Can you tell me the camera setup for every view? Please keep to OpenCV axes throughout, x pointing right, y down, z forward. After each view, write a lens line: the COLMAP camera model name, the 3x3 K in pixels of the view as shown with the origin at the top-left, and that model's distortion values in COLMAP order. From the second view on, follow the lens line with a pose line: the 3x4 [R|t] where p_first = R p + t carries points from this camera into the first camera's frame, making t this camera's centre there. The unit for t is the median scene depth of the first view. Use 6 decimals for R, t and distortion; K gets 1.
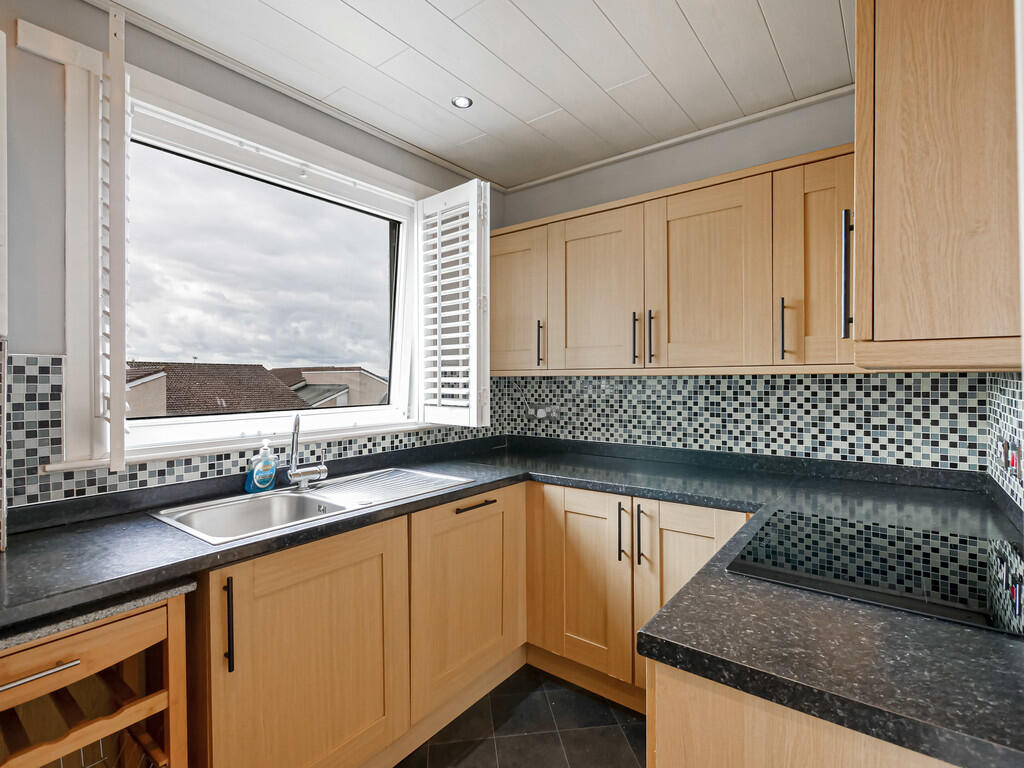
lens RADIAL K [[504.2, 0, 514.7], [0, 504.2, 381.5], [0, 0, 1]] dist [0.000053, -0.000103]
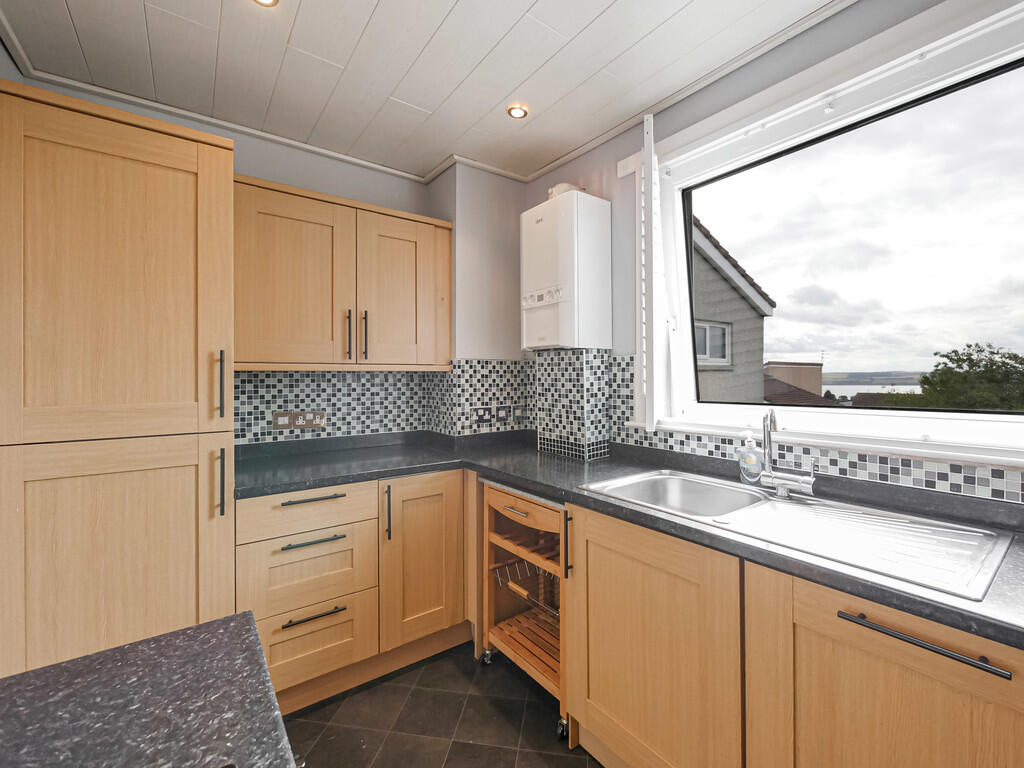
lens RADIAL K [[436.2, 0, 514.3], [0, 436.2, 385.0], [0, 0, 1]] dist [-0.000389, 0.000547]
pose [[-0.255609, 0.043640, -0.965795, 0.462661], [0.013845, 0.999043, 0.041478, -0.016905], [0.966681, -0.002770, -0.255969, 0.850906]]
